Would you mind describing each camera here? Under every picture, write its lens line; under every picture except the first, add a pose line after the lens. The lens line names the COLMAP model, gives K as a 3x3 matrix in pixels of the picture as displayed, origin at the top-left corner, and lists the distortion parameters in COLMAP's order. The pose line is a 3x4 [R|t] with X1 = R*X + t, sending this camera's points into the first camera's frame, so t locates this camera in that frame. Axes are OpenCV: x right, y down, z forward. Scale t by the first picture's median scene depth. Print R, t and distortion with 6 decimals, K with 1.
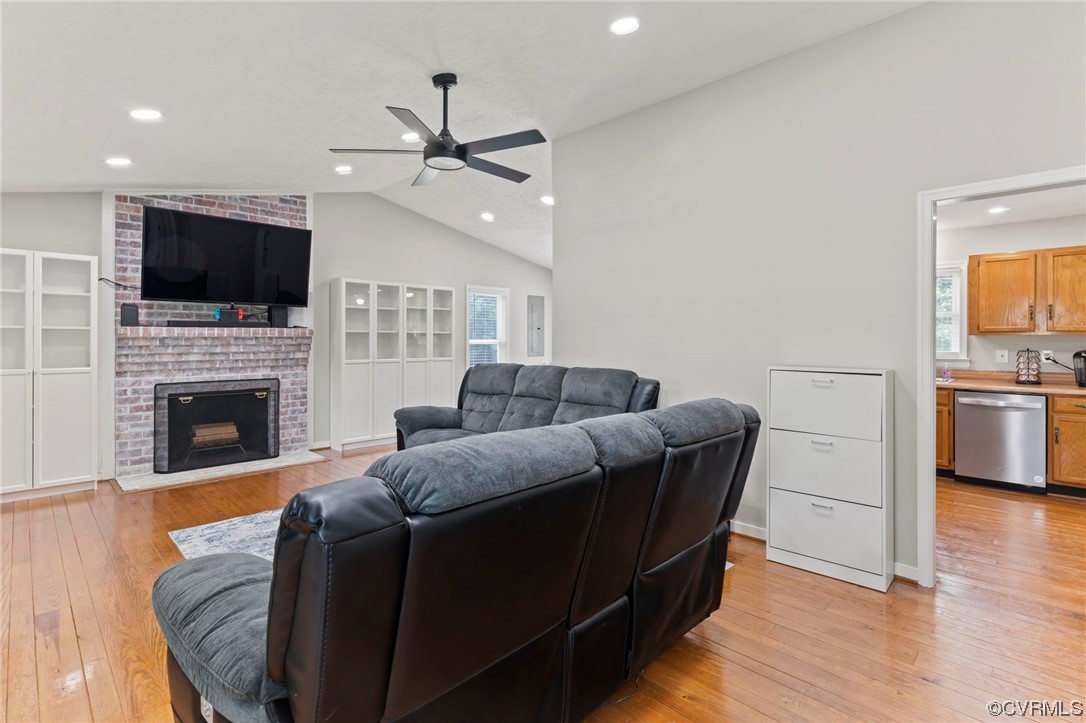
lens RADIAL K [[520.2, 0, 543.4], [0, 520.2, 336.8], [0, 0, 1]] dist [0.000165, 0.000490]
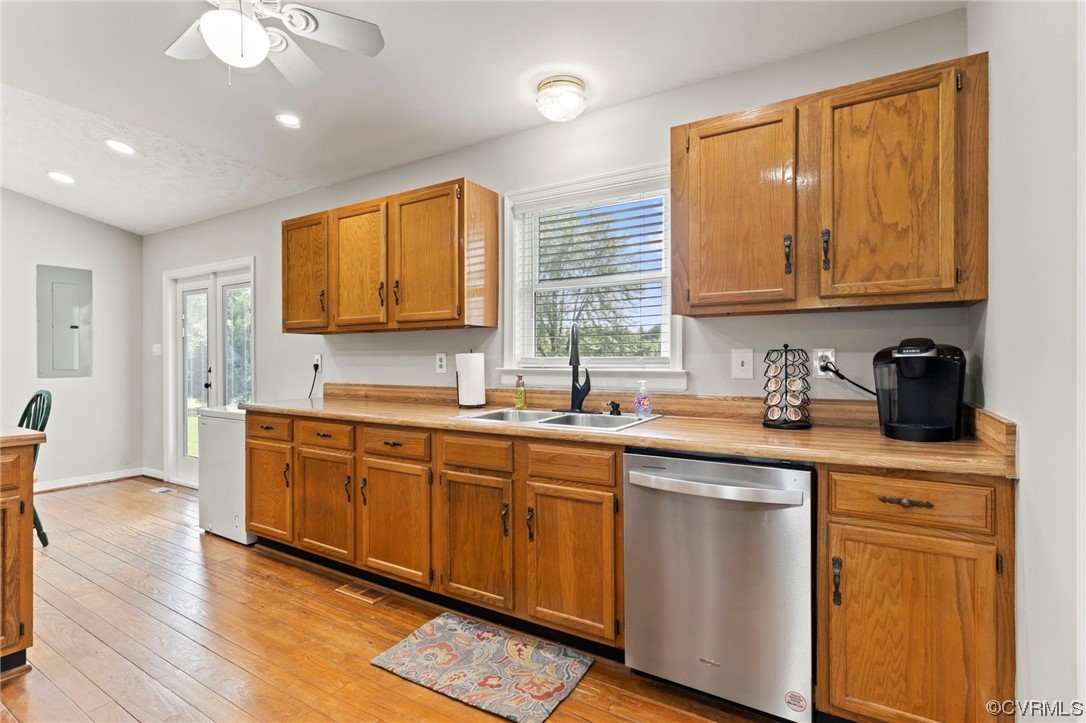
lens RADIAL K [[516.2, 0, 539.4], [0, 516.2, 355.5], [0, 0, 1]] dist [0.000085, 0.000768]
pose [[0.974729, -0.003622, 0.223363, 0.606286], [0.003394, 0.999993, 0.001407, 0.028844], [-0.223367, -0.000614, 0.974734, 0.599593]]
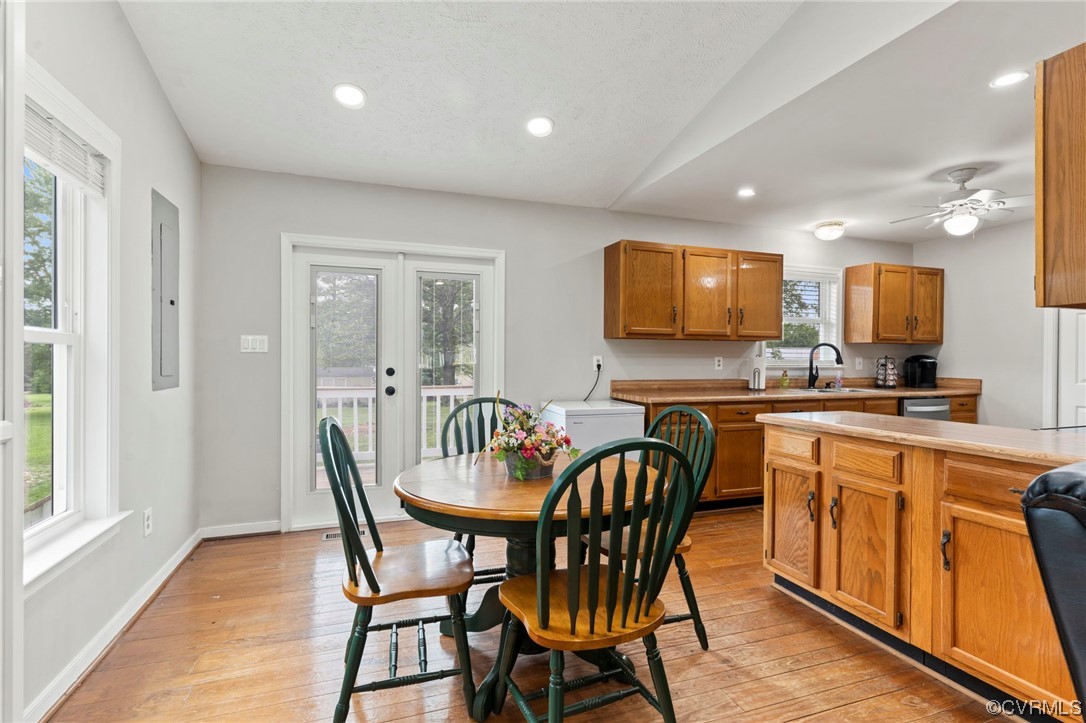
lens RADIAL K [[516.2, 0, 539.4], [0, 516.2, 355.5], [0, 0, 1]] dist [0.000085, 0.000768]
pose [[0.439179, 0.005213, 0.898384, -0.340563], [-0.010463, 0.999945, -0.000687, 0.028733], [-0.898339, -0.009098, 0.439209, 1.114610]]
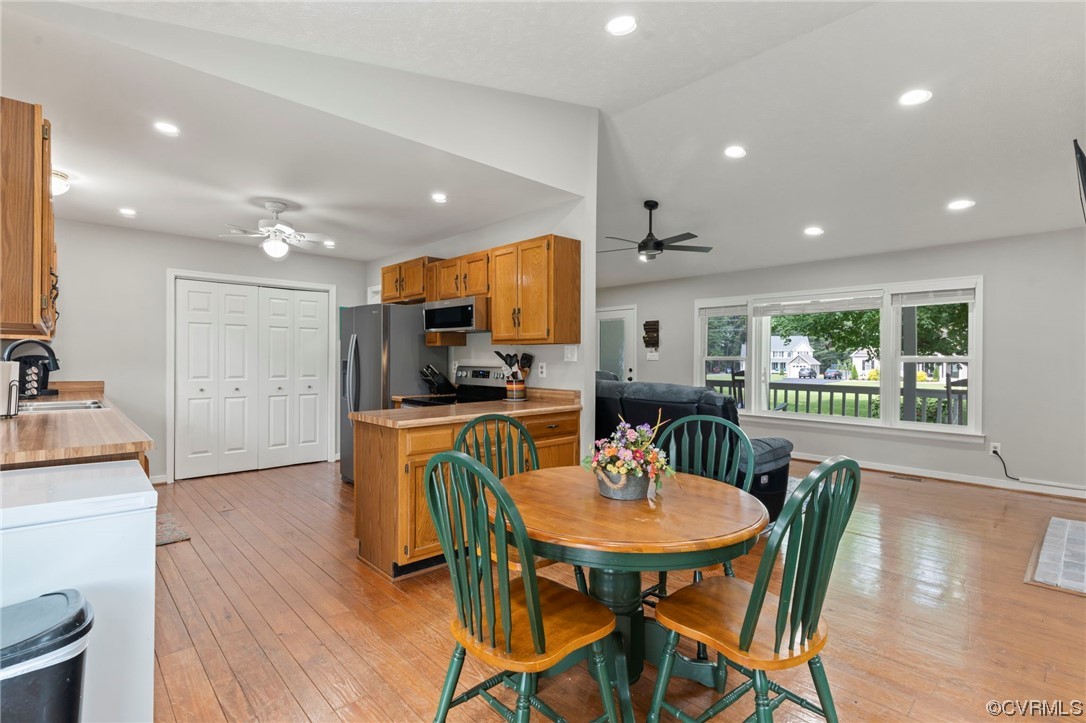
lens RADIAL K [[516.2, 0, 539.4], [0, 516.2, 355.5], [0, 0, 1]] dist [0.000085, 0.000768]
pose [[-0.999164, -0.008342, 0.040029, 0.067249], [-0.008744, 0.999913, -0.009875, 0.020383], [-0.039943, -0.010217, -0.999150, 1.690005]]
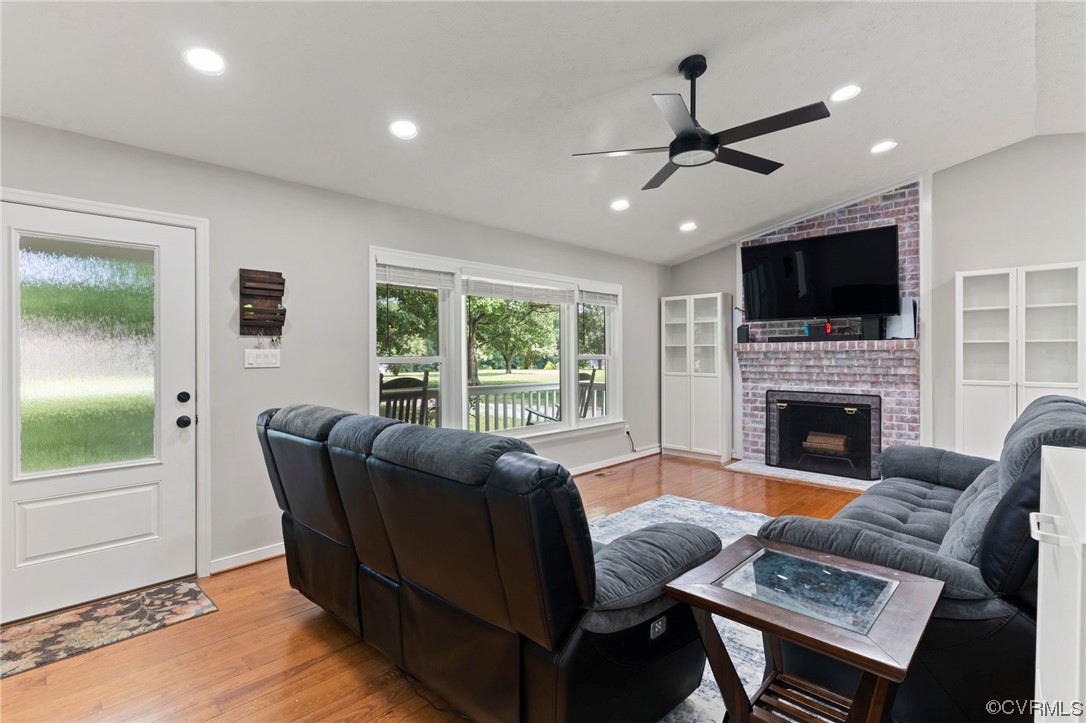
lens RADIAL K [[516.2, 0, 539.4], [0, 516.2, 355.5], [0, 0, 1]] dist [0.000085, 0.000768]
pose [[0.014736, 0.002839, -0.999887, 0.433636], [0.007797, 0.999965, 0.002955, 0.002672], [0.999861, -0.007840, 0.014713, 0.442149]]
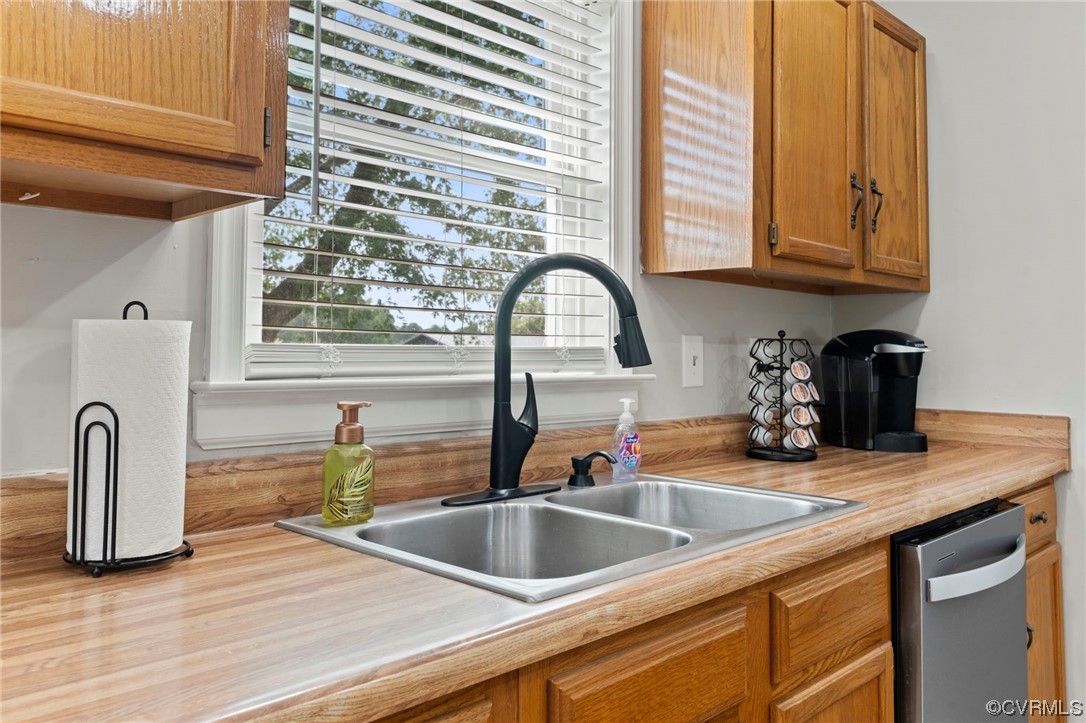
lens RADIAL K [[845.4, 0, 541.7], [0, 845.4, 323.3], [0, 0, 1]] dist [-0.053626, -0.001086]
pose [[-0.007236, 0.041122, 0.999128, 0.457291], [-0.010810, 0.999092, -0.041199, 0.036734], [-0.999915, -0.011098, -0.006785, 1.070423]]
